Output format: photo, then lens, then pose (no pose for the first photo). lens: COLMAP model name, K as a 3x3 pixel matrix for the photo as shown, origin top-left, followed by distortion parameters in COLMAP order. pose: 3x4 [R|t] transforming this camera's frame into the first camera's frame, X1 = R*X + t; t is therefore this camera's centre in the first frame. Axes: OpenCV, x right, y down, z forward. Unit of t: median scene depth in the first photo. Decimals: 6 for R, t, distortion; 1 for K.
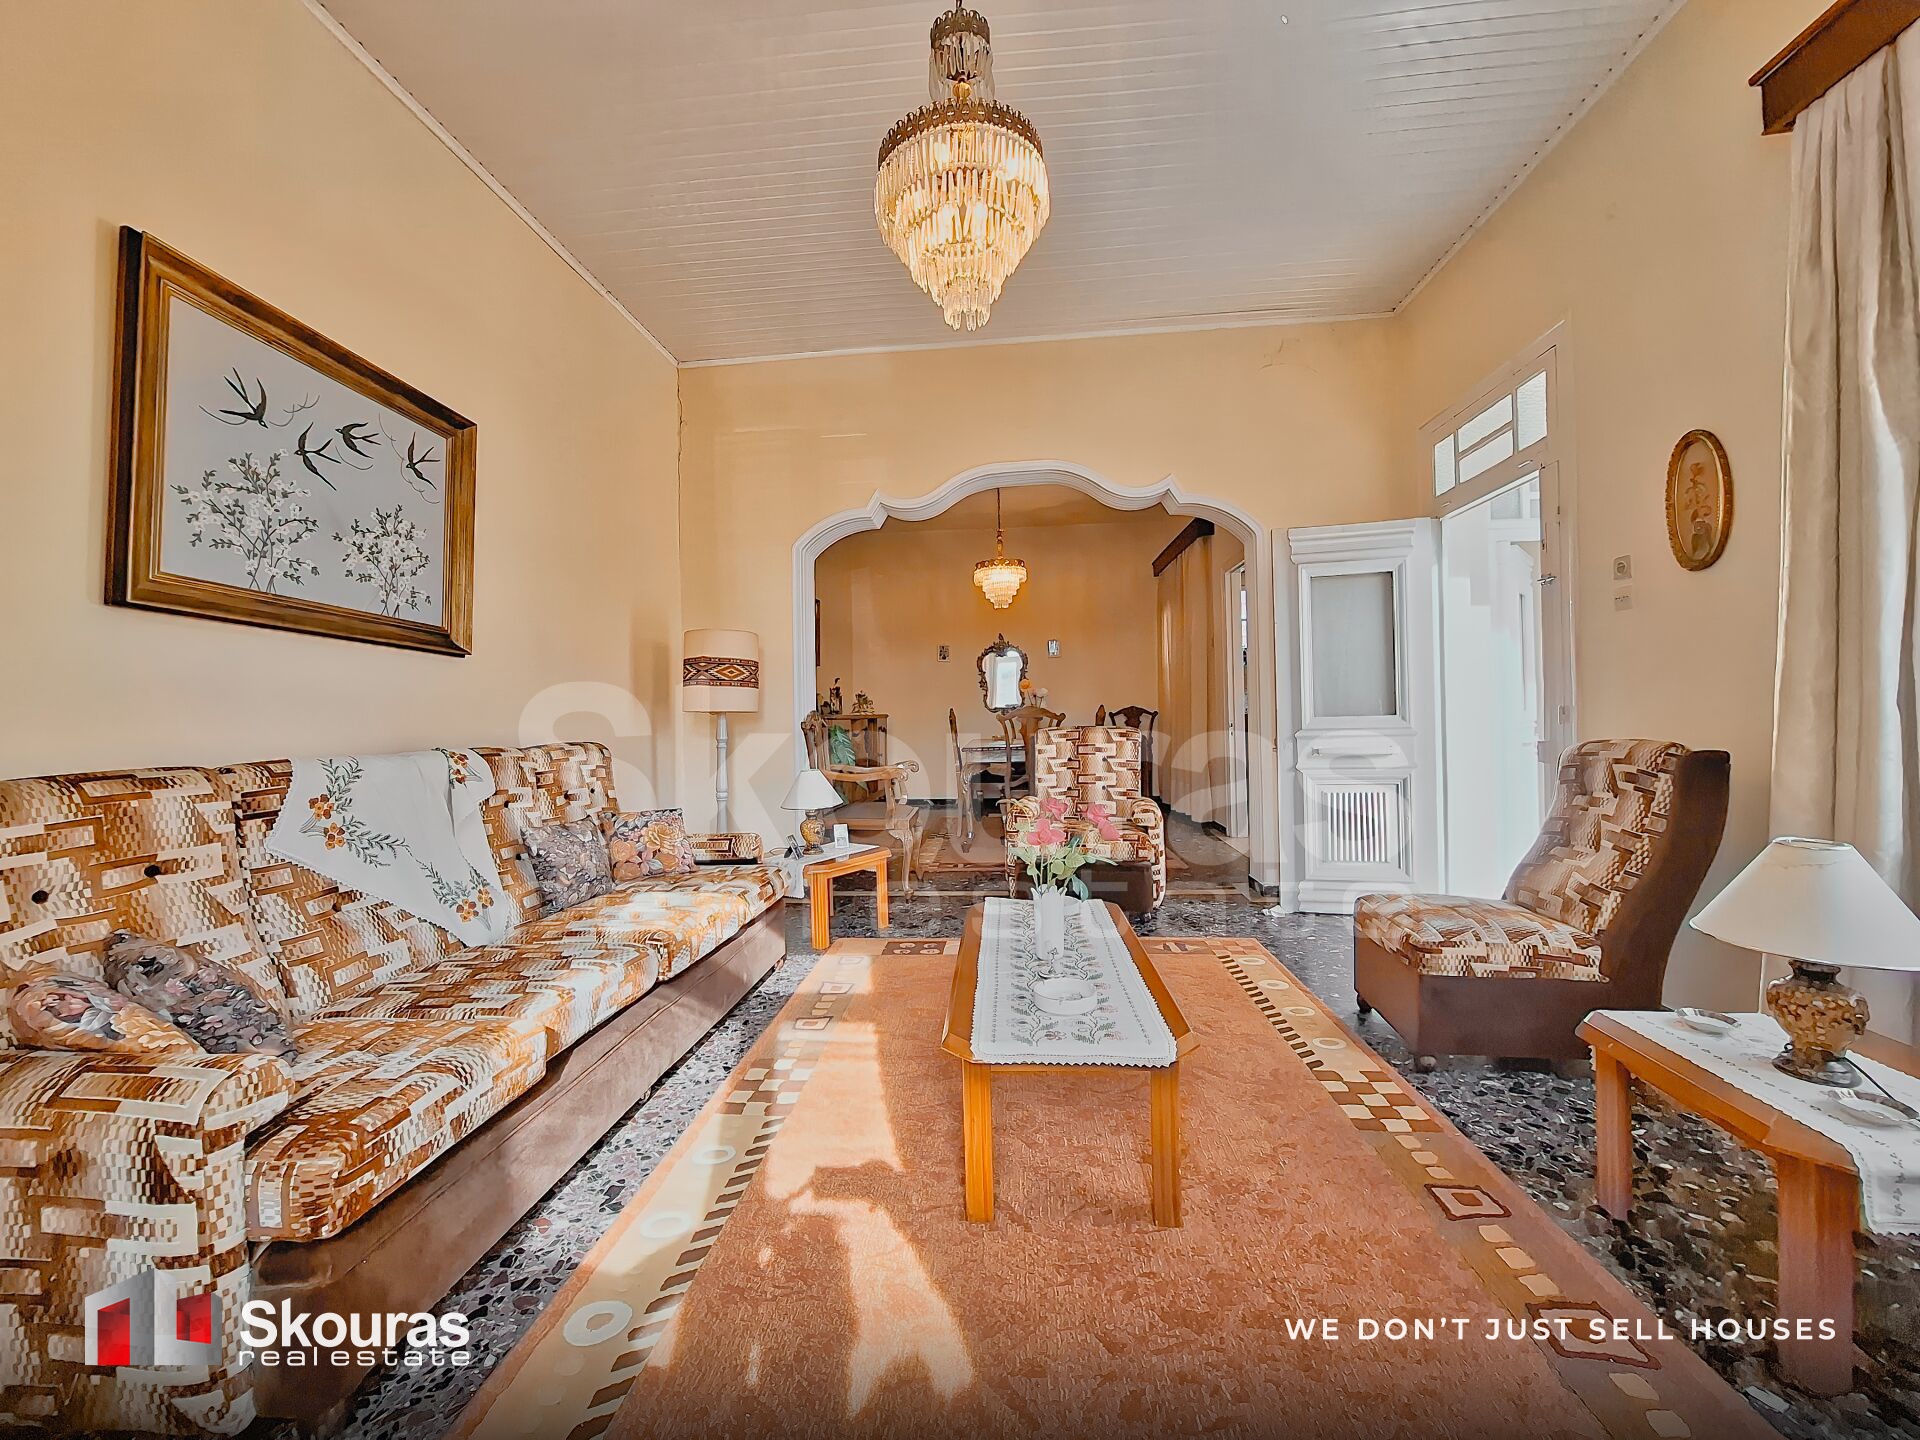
lens RADIAL K [[757.5, 0, 950.6], [0, 757.5, 715.2], [0, 0, 1]] dist [-0.008916, 0.001798]
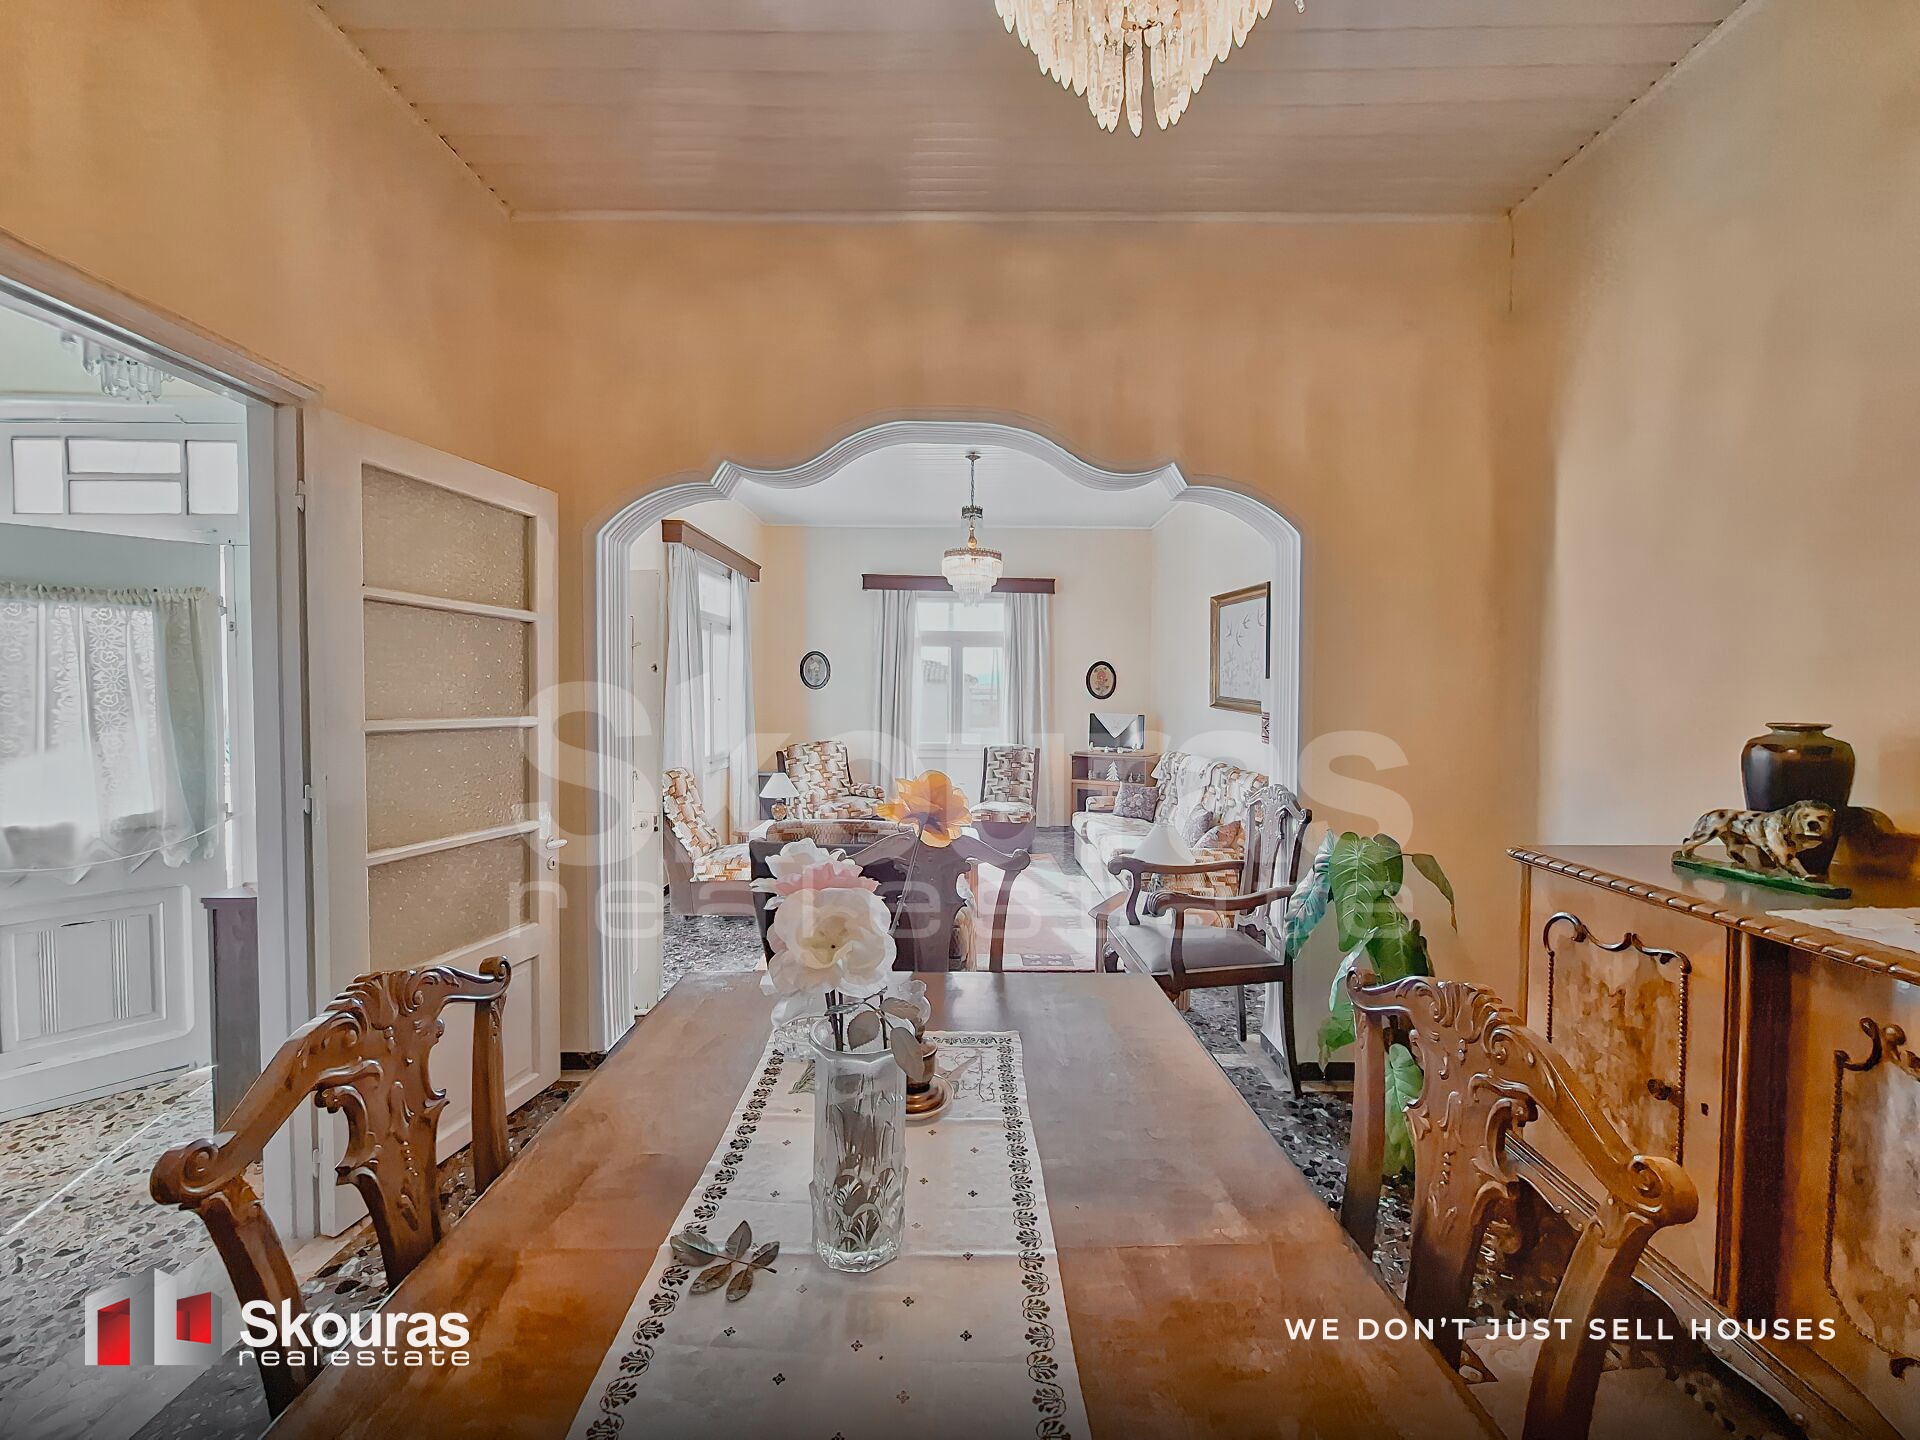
lens RADIAL K [[757.5, 0, 958.3], [0, 757.5, 715.1], [0, 0, 1]] dist [-0.008916, 0.001798]
pose [[-0.994934, 0.014070, -0.099542, 0.330078], [0.010920, 0.999425, 0.032111, -0.188043], [0.099937, 0.030862, -0.994515, 3.442770]]
